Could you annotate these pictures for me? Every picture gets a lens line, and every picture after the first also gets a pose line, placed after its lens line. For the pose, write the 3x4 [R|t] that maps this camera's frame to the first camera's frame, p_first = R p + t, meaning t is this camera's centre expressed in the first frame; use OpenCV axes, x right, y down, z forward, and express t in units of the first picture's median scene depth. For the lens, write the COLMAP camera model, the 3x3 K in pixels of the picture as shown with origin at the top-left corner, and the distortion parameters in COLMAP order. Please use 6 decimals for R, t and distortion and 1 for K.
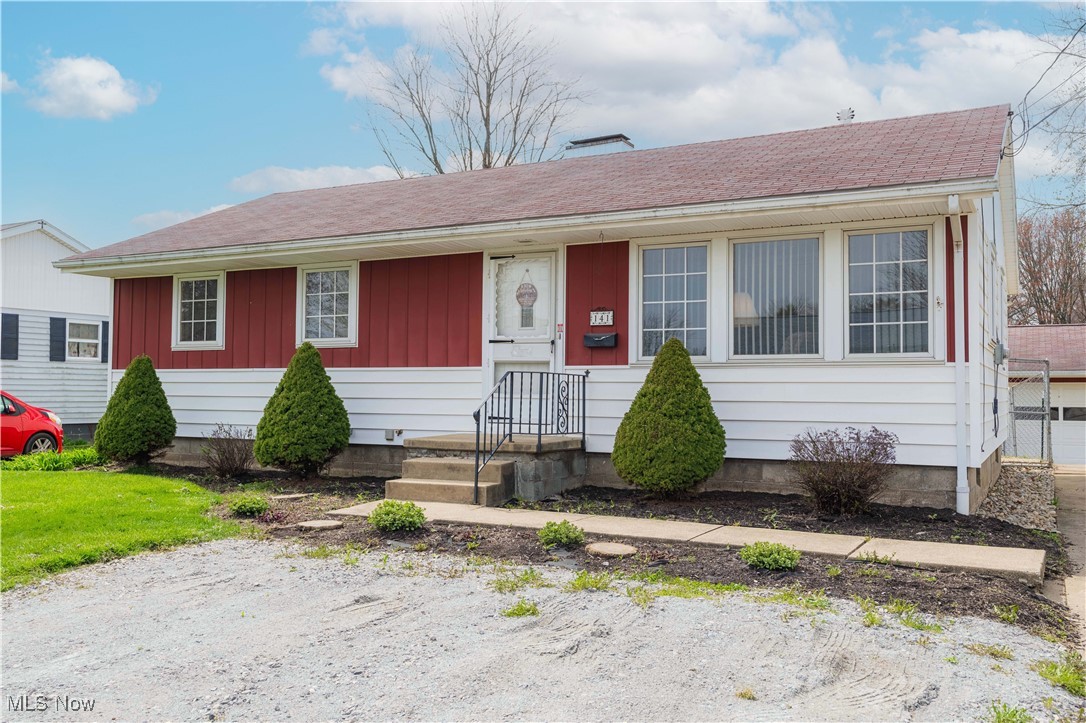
lens RADIAL K [[927.2, 0, 546.7], [0, 927.2, 356.7], [0, 0, 1]] dist [0.006605, -0.002278]
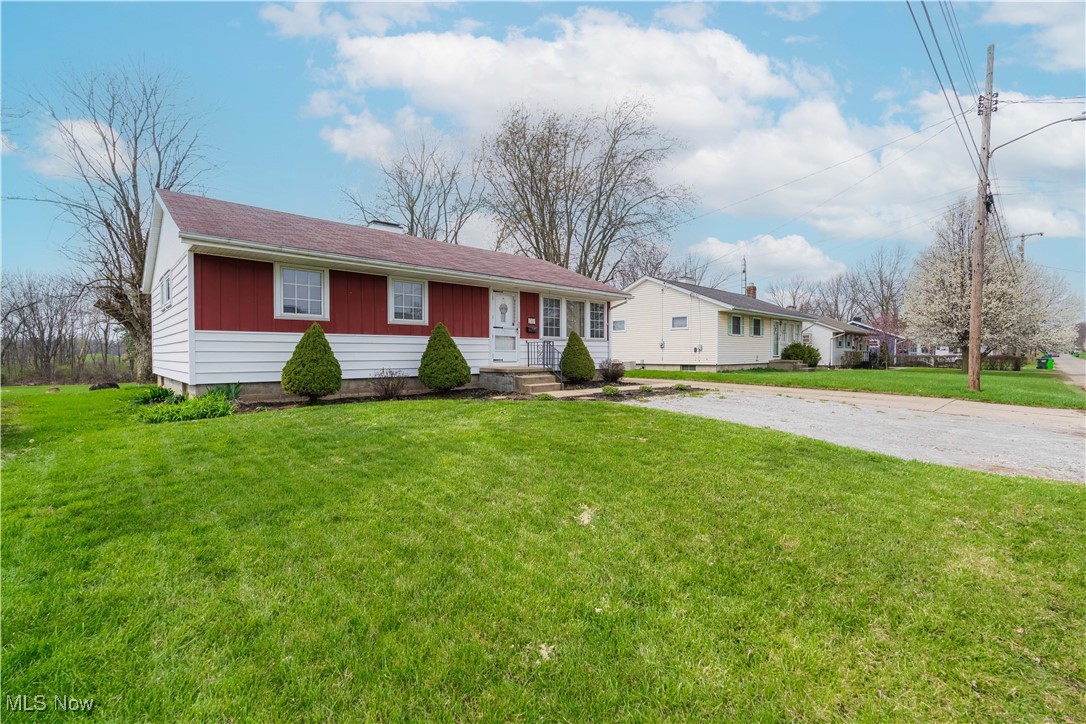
lens RADIAL K [[482.6, 0, 547.8], [0, 482.6, 369.0], [0, 0, 1]] dist [0.003999, 0.000372]
pose [[0.315642, -0.040814, 0.948000, -1.216407], [-0.037598, 0.997752, 0.055474, 0.016581], [-0.948133, -0.053153, 0.313398, 0.505943]]
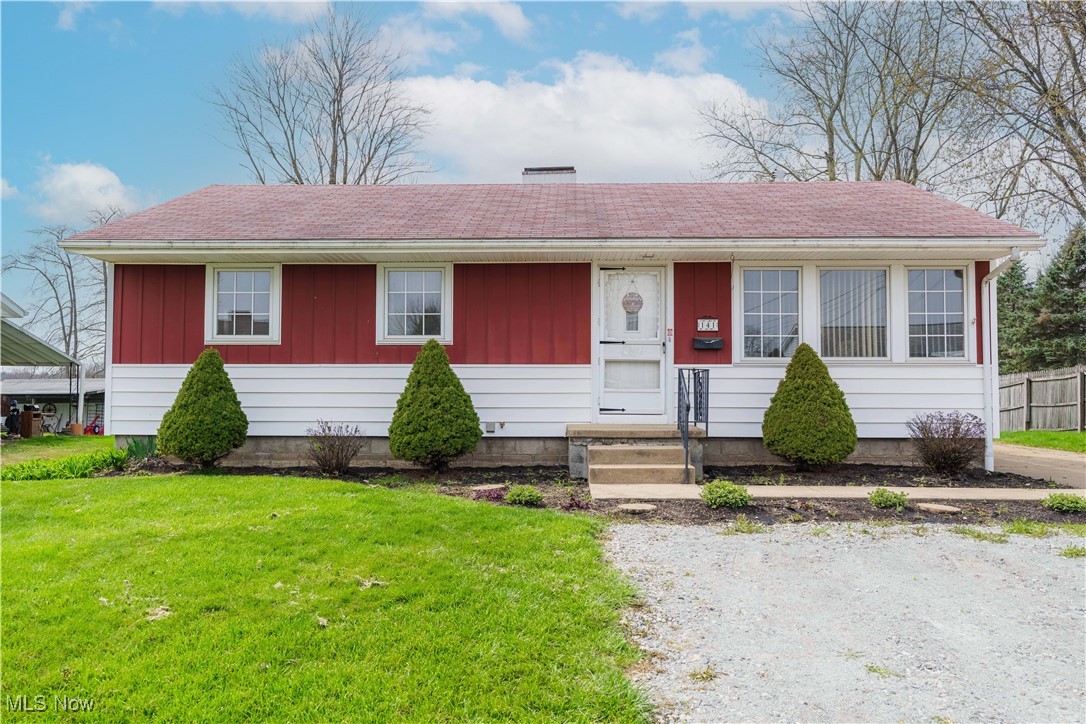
lens RADIAL K [[792.2, 0, 546.0], [0, 792.2, 369.5], [0, 0, 1]] dist [0.002438, -0.000662]
pose [[0.903192, 0.006819, 0.429182, -0.559292], [-0.012914, 0.999853, 0.011289, 0.007008], [-0.429042, -0.015739, 0.903148, 0.158166]]
